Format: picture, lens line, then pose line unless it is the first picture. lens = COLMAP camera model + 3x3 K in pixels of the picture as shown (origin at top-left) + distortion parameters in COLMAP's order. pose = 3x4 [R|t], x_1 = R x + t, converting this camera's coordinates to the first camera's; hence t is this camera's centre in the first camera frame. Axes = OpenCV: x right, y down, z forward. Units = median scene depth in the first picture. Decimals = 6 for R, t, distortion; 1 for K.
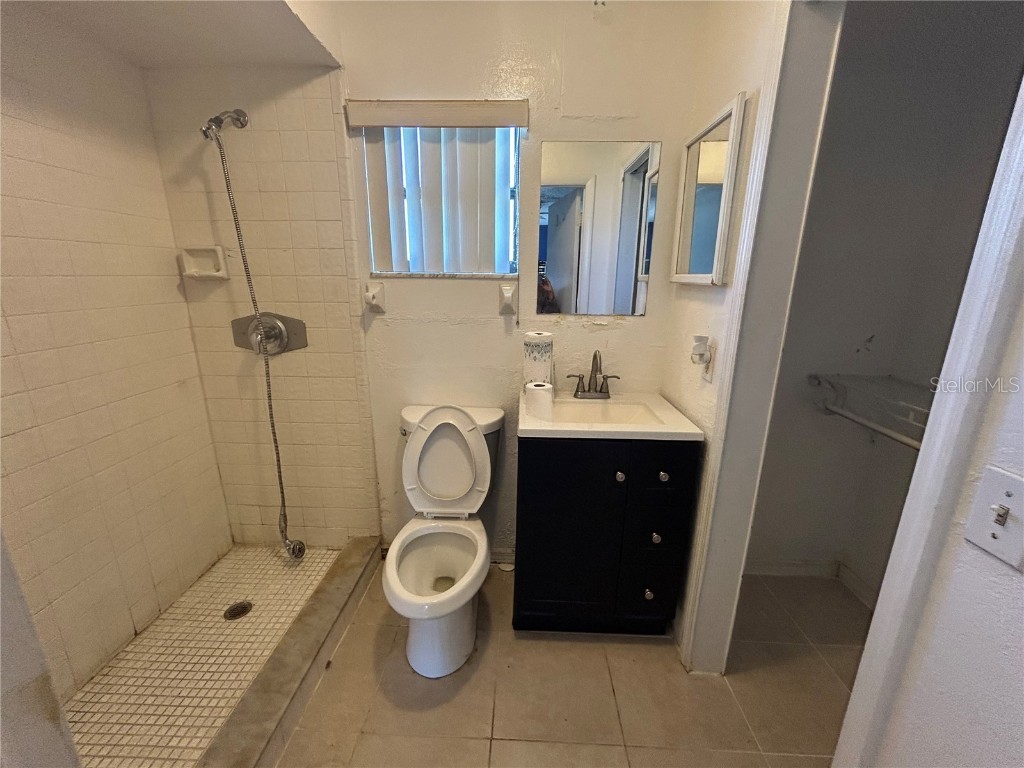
lens RADIAL K [[418.0, 0, 507.7], [0, 418.0, 385.2], [0, 0, 1]] dist [-0.000886, 0.000869]
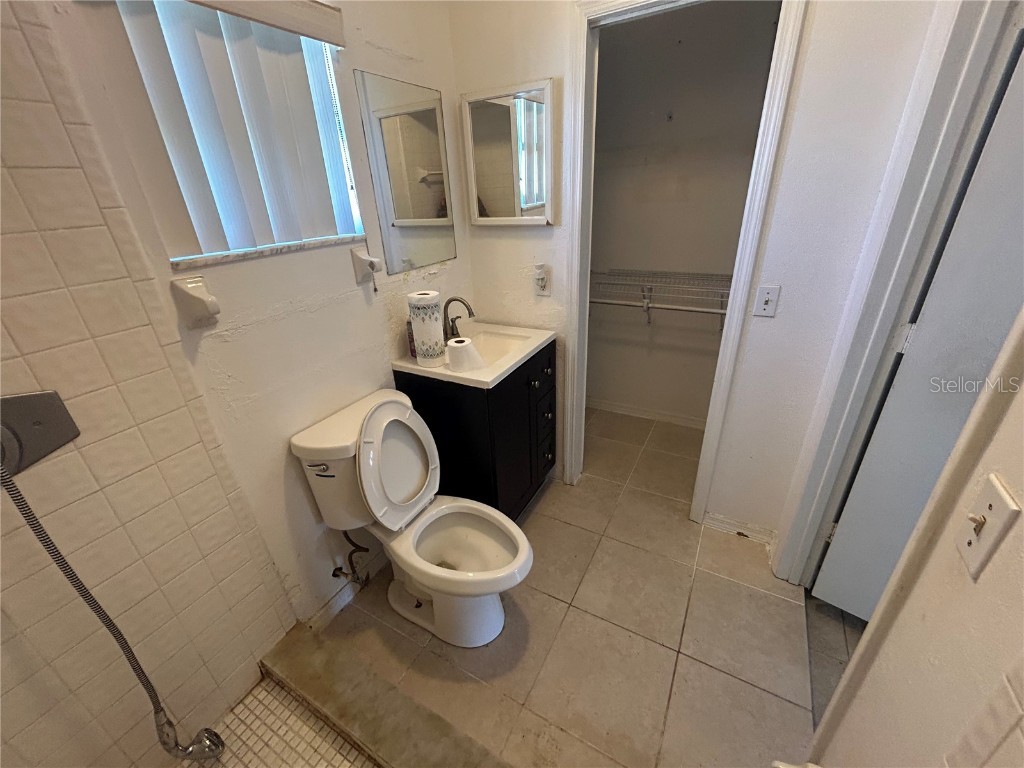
lens RADIAL K [[418.0, 0, 507.7], [0, 418.0, 385.2], [0, 0, 1]] dist [-0.000886, 0.000869]
pose [[0.455156, -0.410766, 0.790002, -0.670775], [0.276943, 0.908534, 0.312838, -0.175796], [-0.846248, 0.076395, 0.527284, 0.332202]]
